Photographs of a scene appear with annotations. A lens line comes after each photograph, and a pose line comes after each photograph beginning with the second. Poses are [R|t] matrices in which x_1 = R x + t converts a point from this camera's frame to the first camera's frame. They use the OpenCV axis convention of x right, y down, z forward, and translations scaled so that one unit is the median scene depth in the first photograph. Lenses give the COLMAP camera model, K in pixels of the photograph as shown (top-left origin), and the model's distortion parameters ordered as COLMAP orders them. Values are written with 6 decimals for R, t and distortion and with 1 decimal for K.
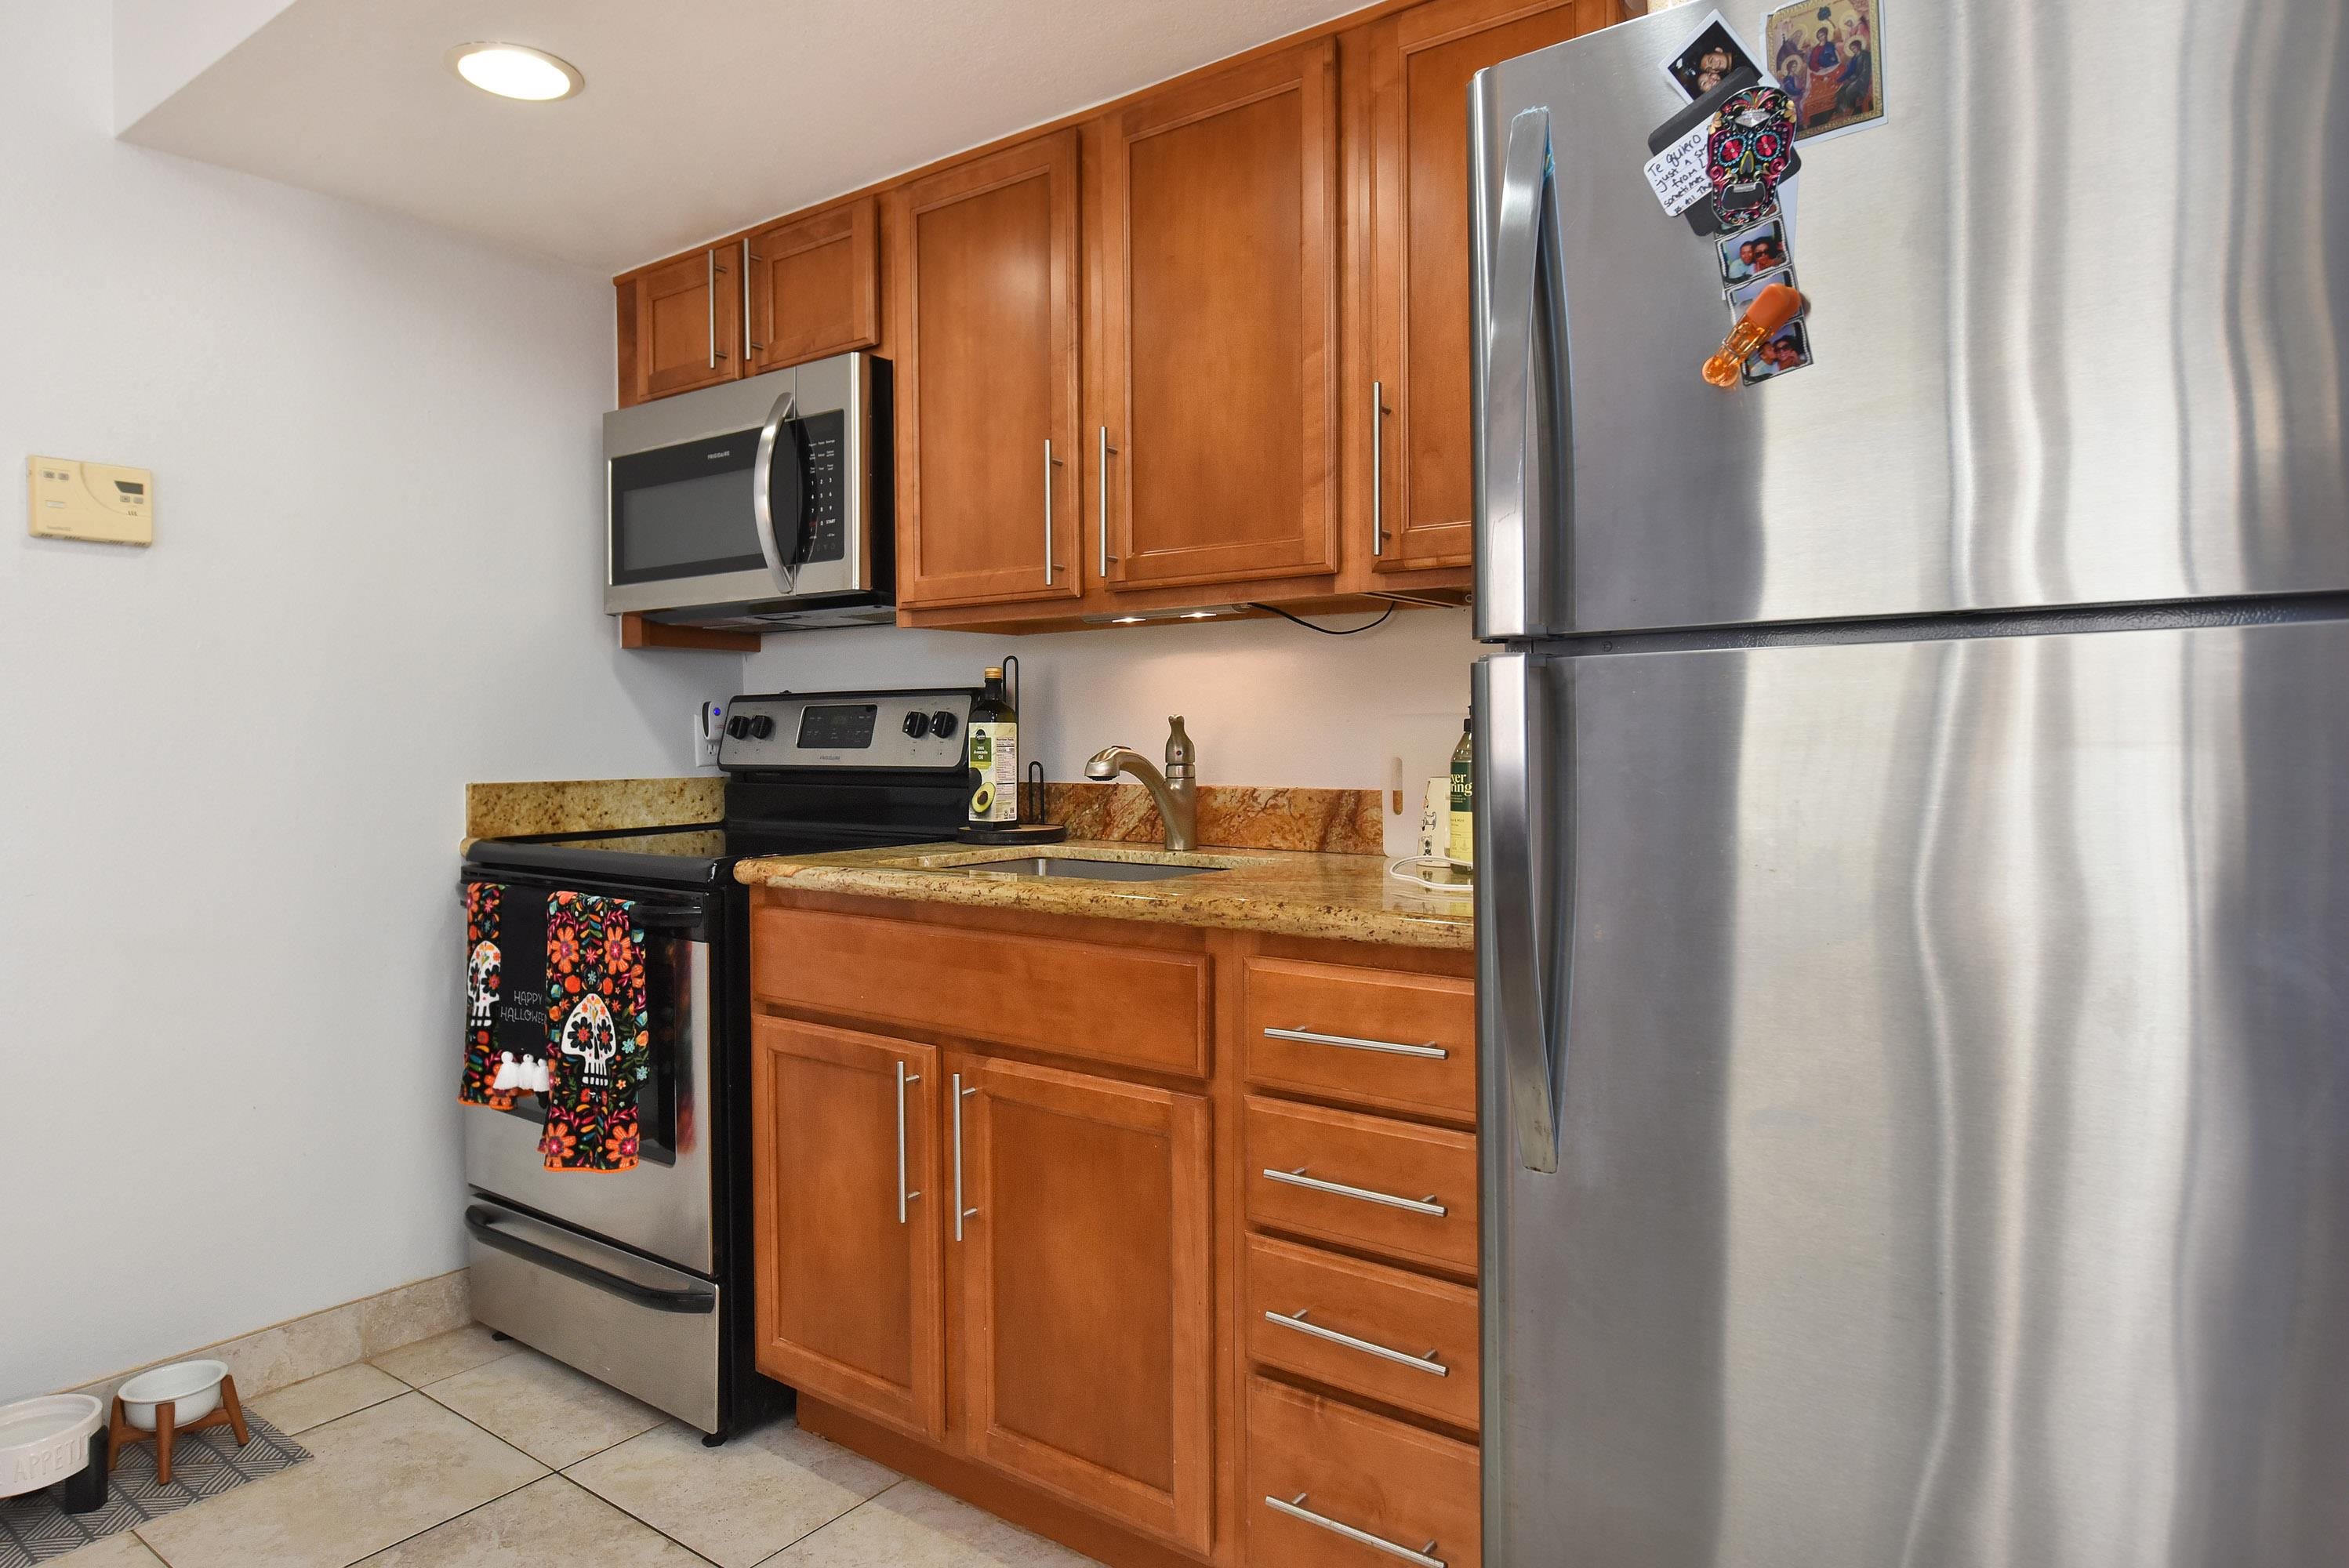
lens RADIAL K [[1401.2, 0, 1072.7], [0, 1401.2, 759.9], [0, 0, 1]] dist [0.017811, -0.000468]
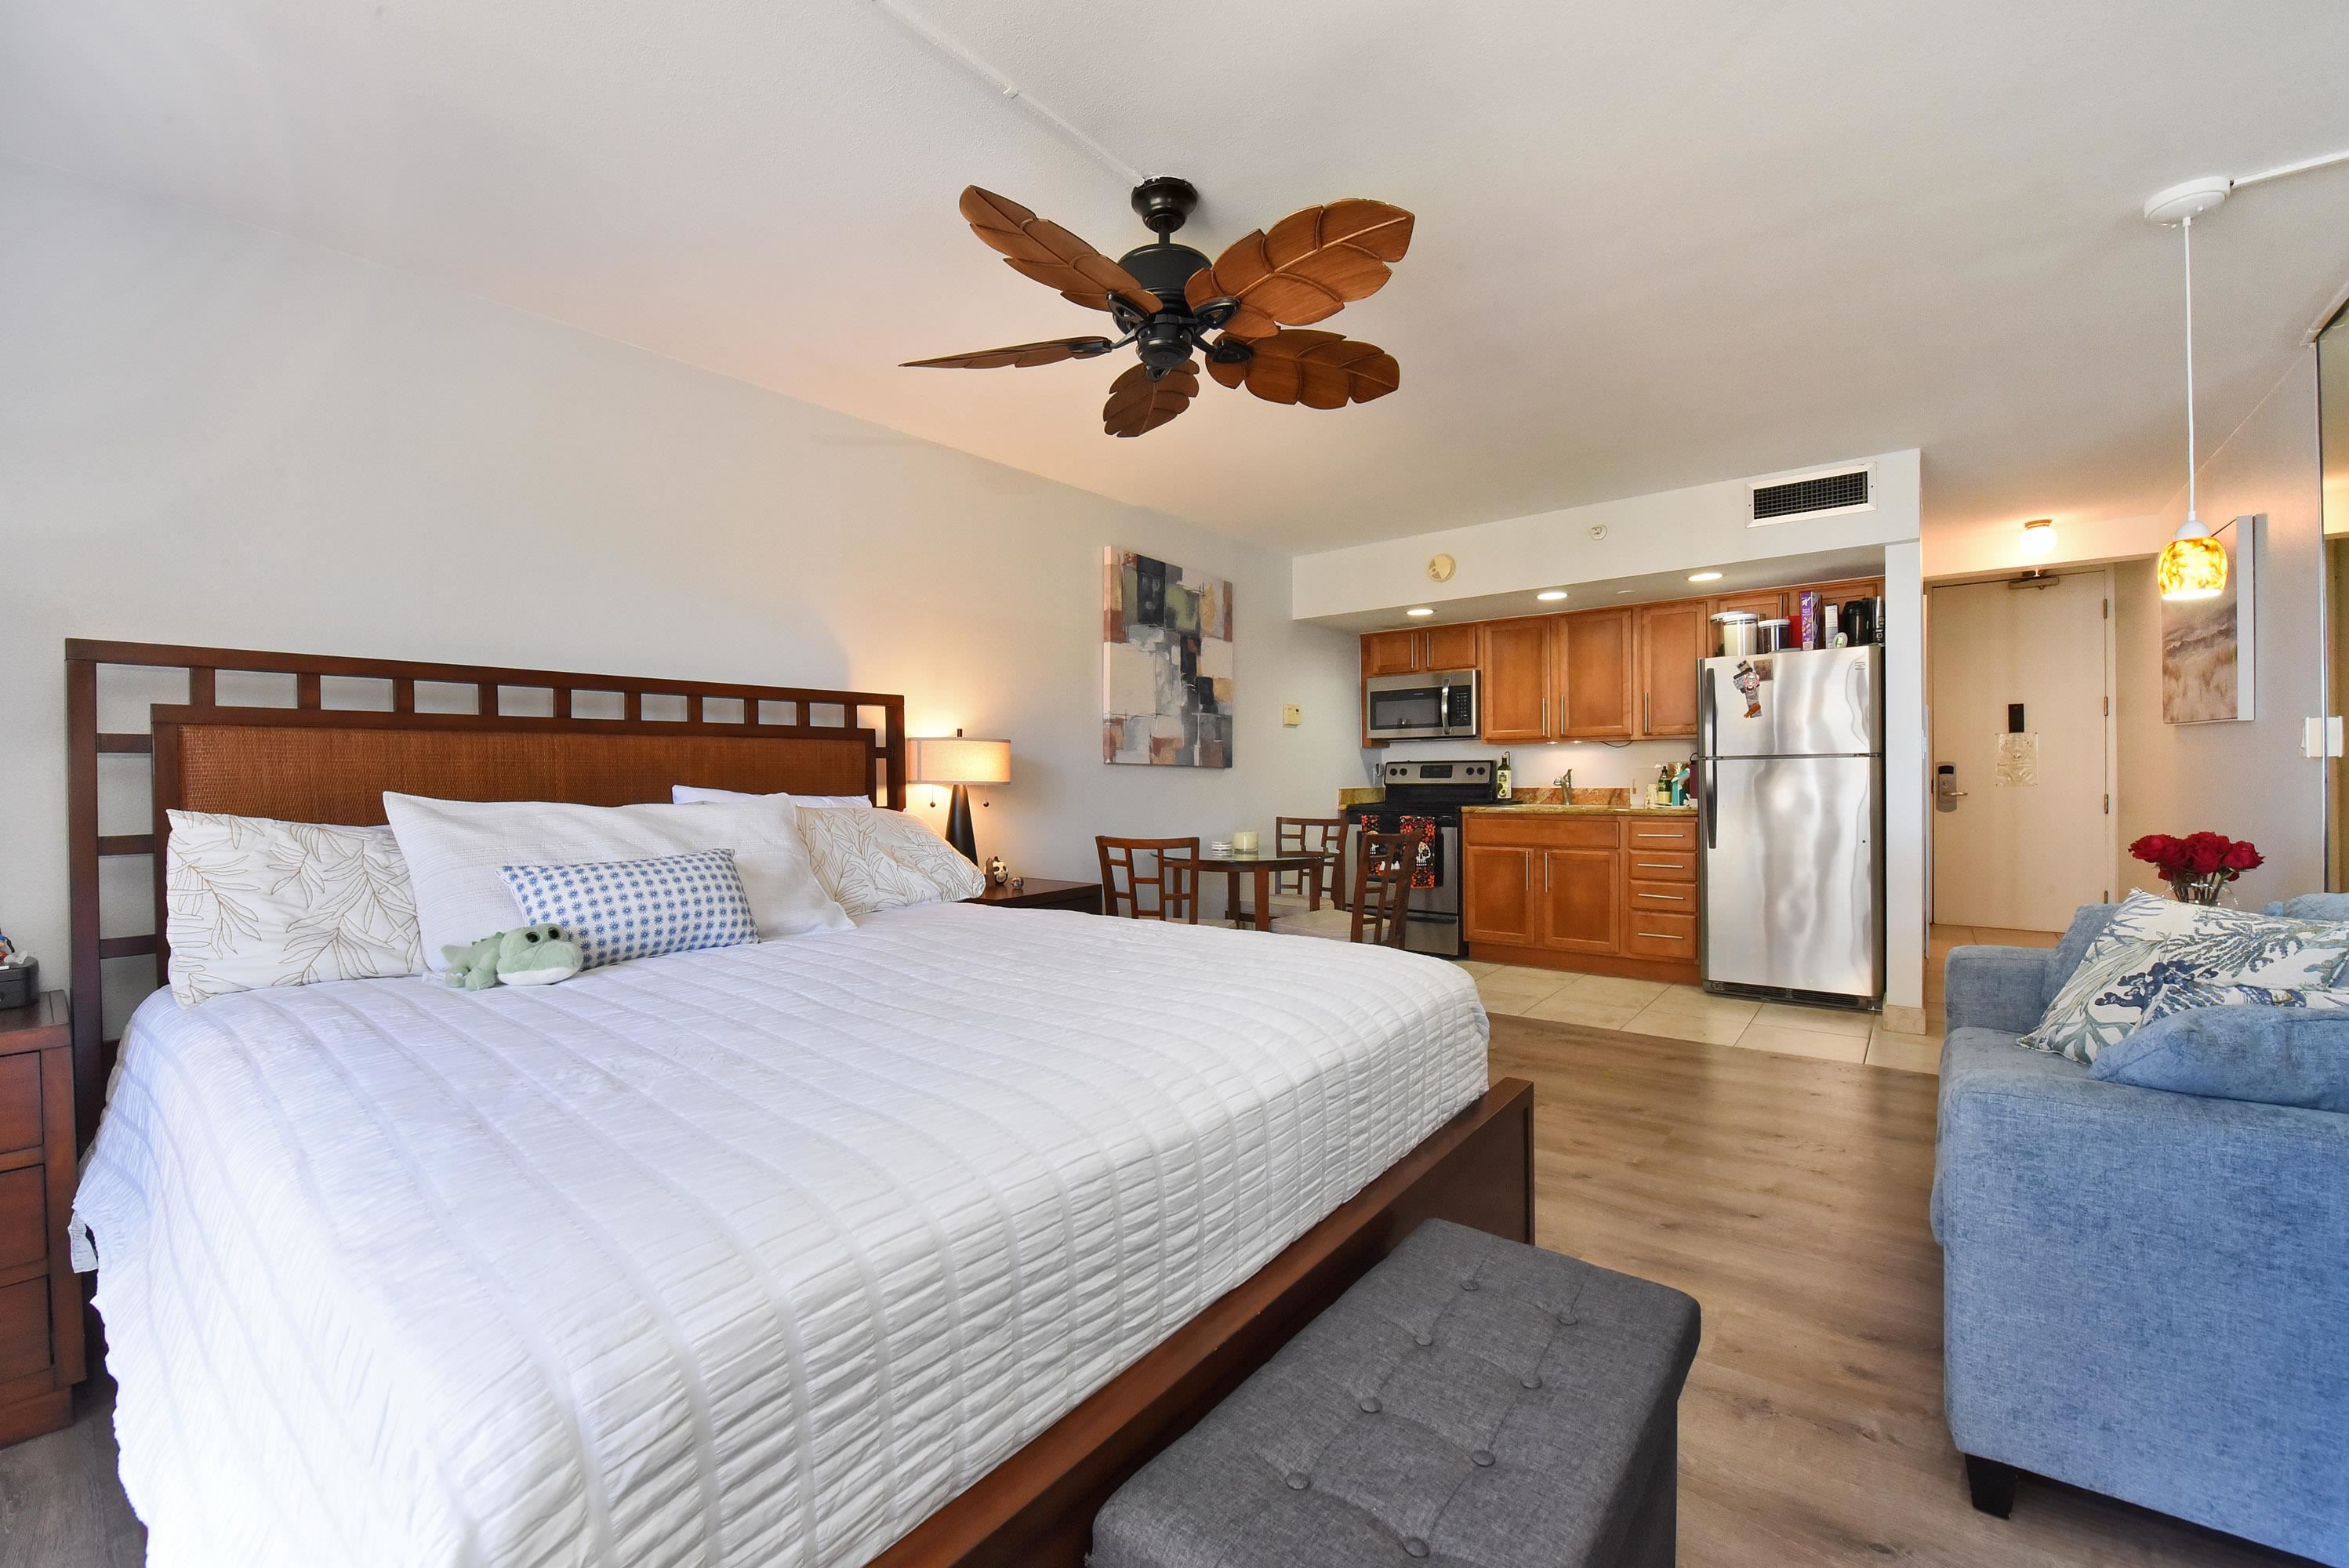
lens RADIAL K [[1020.4, 0, 1058.3], [0, 1020.4, 781.2], [0, 0, 1]] dist [-0.000170, -0.000118]
pose [[0.998124, -0.004169, -0.061081, -1.122213], [0.003415, 0.999917, -0.012454, 0.031496], [0.061127, 0.012222, 0.998055, -1.797819]]
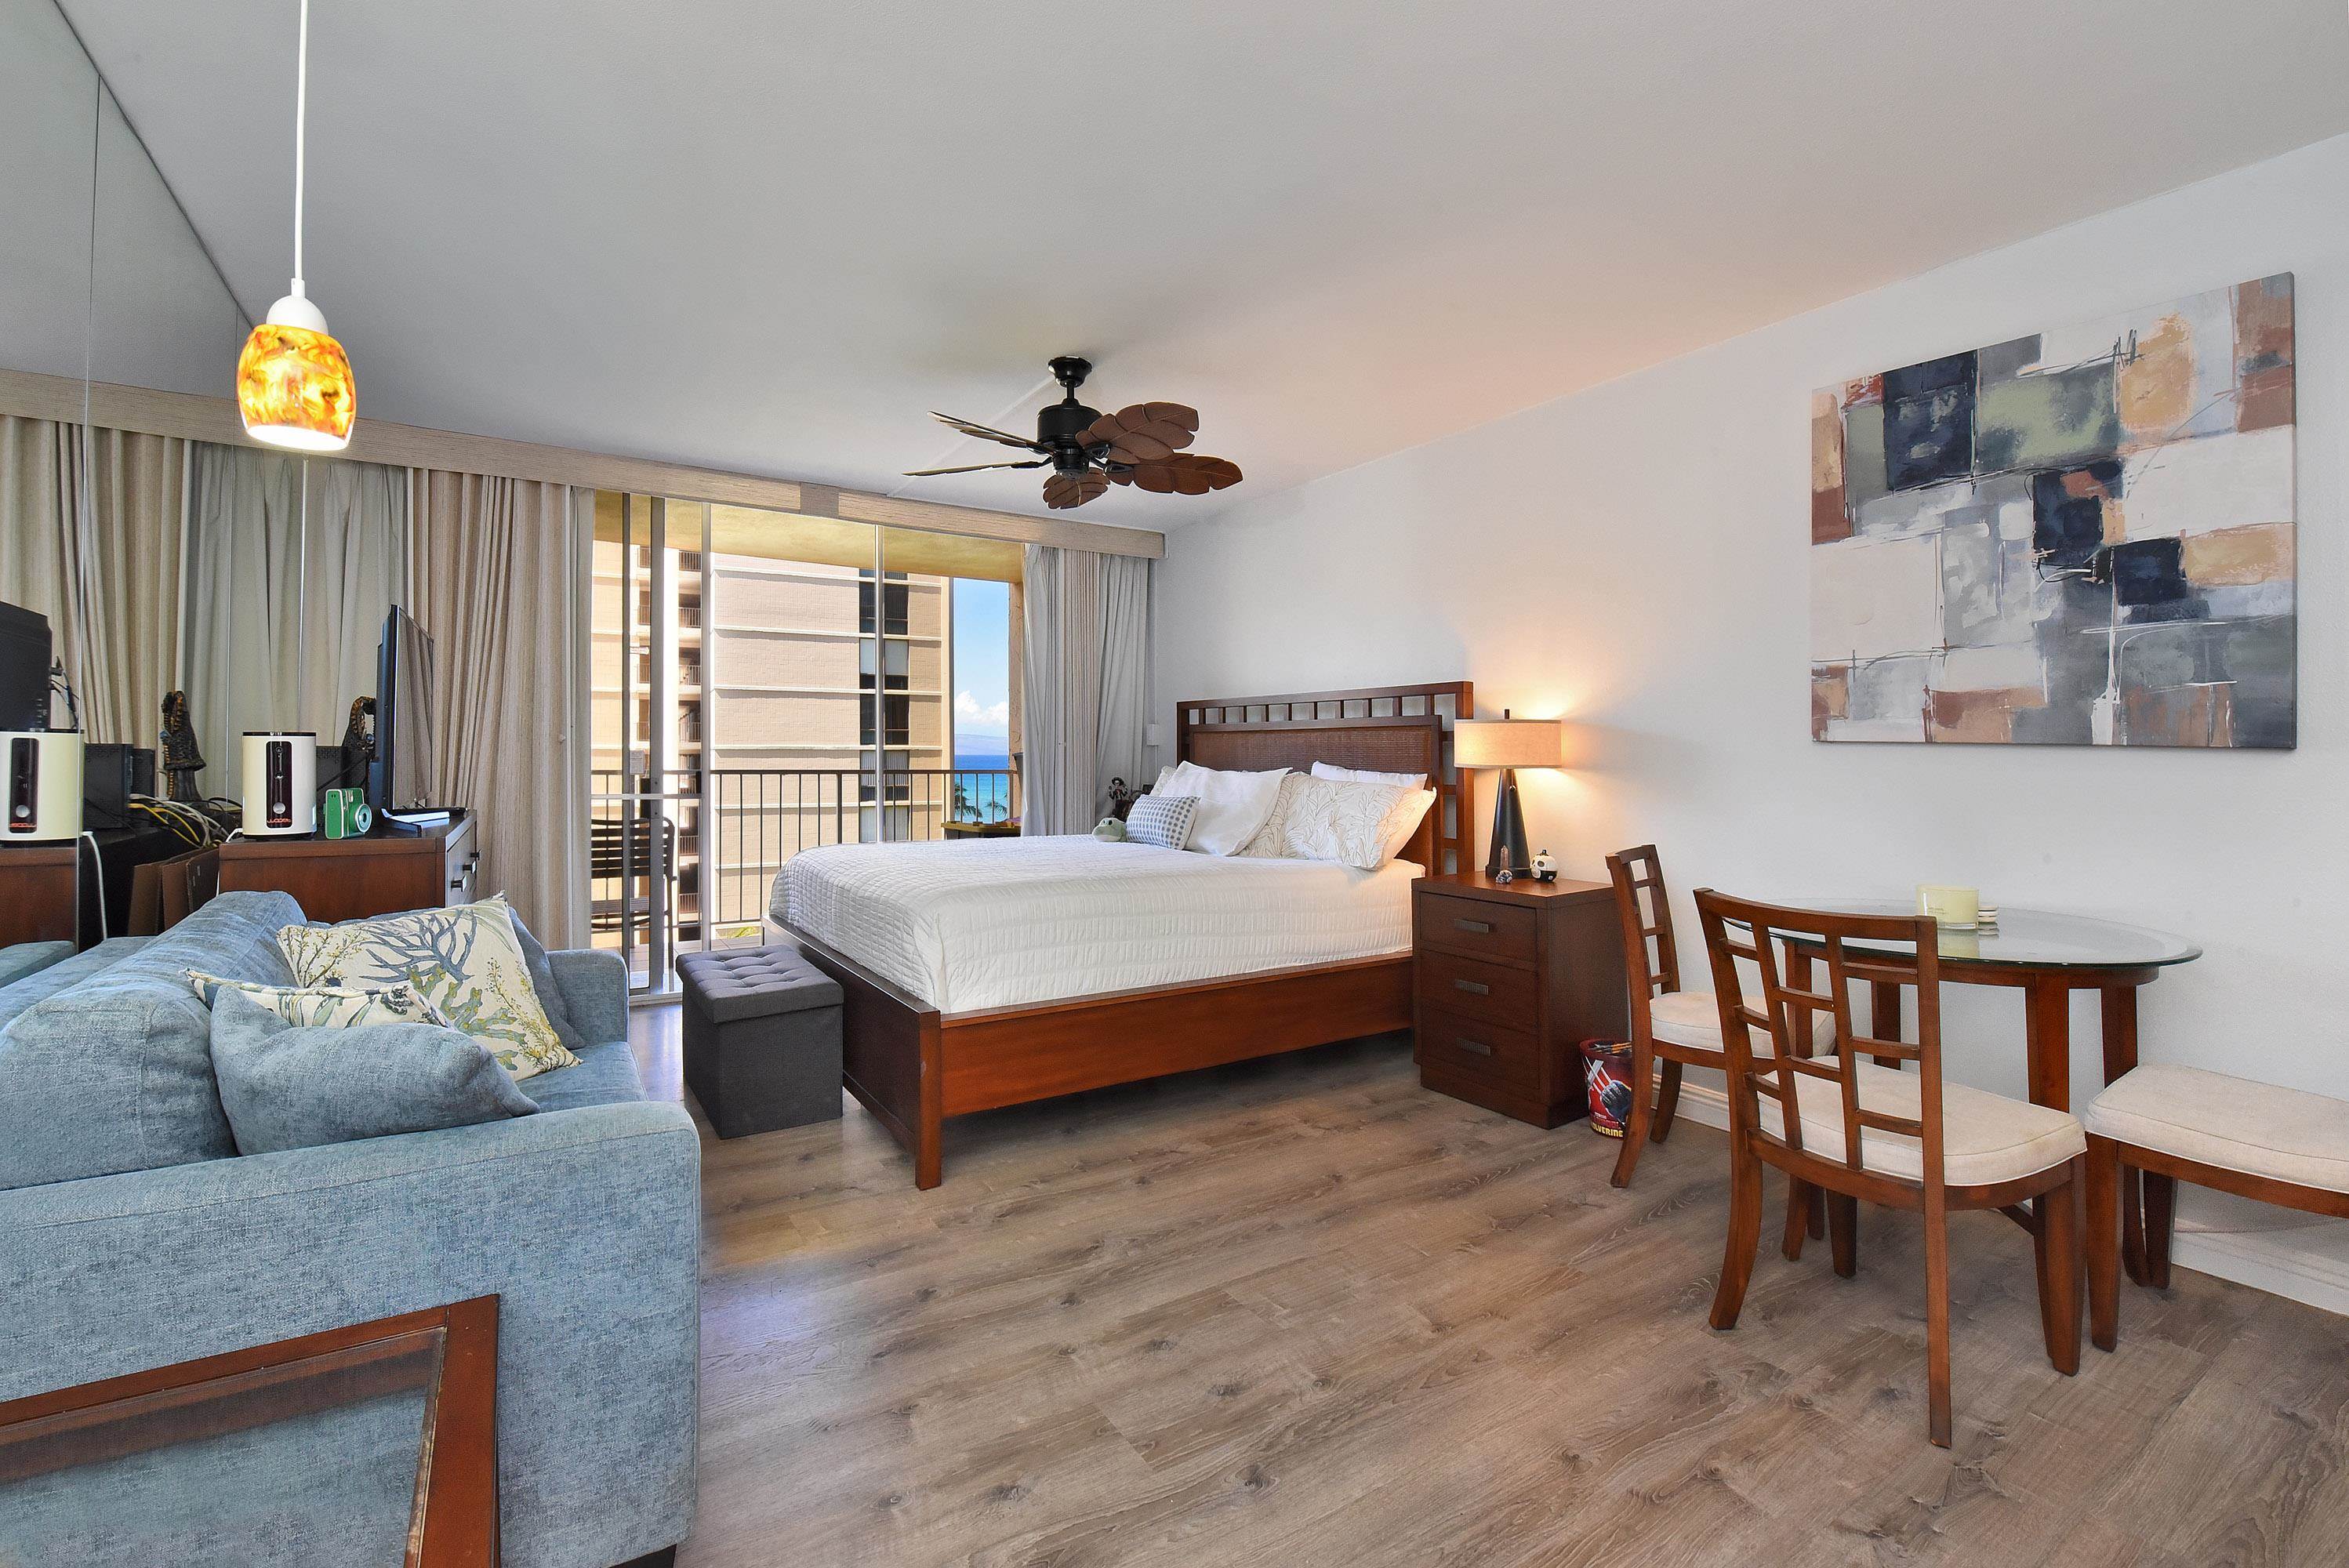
lens RADIAL K [[1020.7, 0, 1111.1], [0, 1020.7, 724.2], [0, 0, 1]] dist [0.000931, -0.005797]
pose [[-0.375311, -0.014393, -0.926787, 0.494695], [-0.008455, 0.999891, -0.012104, -0.034462], [0.926860, 0.003293, -0.375392, 0.086211]]
